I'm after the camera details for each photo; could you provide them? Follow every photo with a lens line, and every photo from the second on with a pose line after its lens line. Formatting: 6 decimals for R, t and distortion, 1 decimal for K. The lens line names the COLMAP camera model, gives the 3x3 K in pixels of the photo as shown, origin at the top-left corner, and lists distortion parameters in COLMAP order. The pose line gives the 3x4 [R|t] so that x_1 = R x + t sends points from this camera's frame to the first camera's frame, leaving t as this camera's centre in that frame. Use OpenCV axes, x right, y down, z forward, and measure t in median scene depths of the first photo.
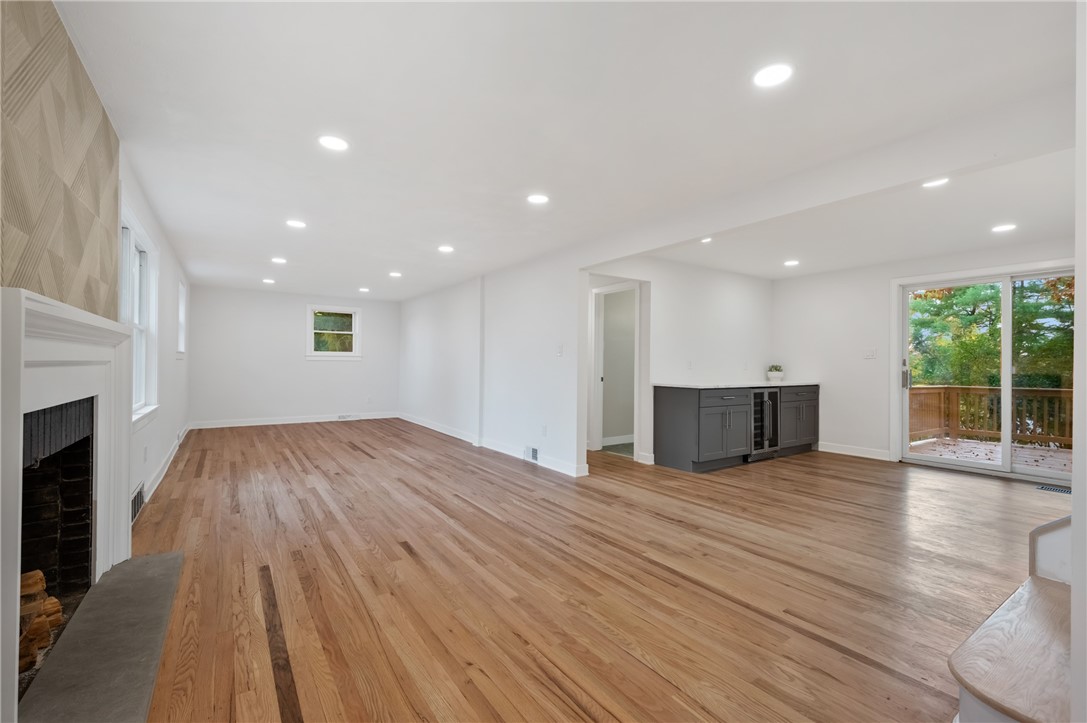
lens RADIAL K [[466.7, 0, 544.8], [0, 466.7, 362.2], [0, 0, 1]] dist [0.003016, -0.000243]
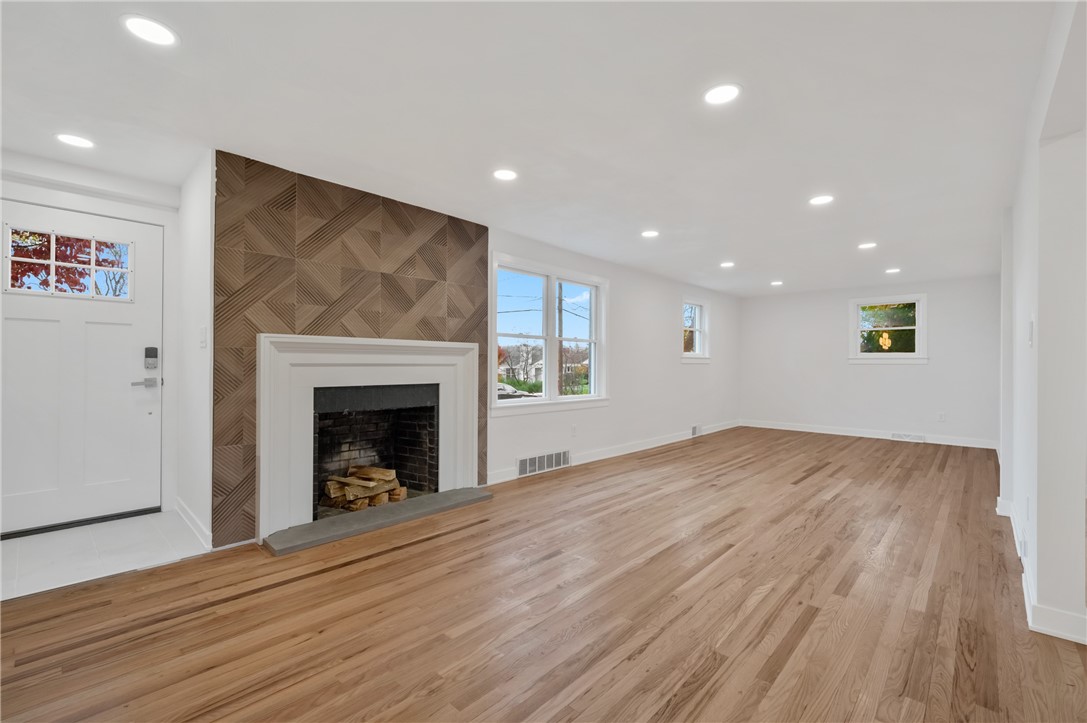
lens RADIAL K [[466.7, 0, 546.5], [0, 466.7, 361.8], [0, 0, 1]] dist [0.003016, -0.000243]
pose [[0.223474, -0.011983, -0.974636, 0.543452], [0.000475, 0.999926, -0.012186, 0.006817], [0.974710, 0.002261, 0.223463, 0.653630]]
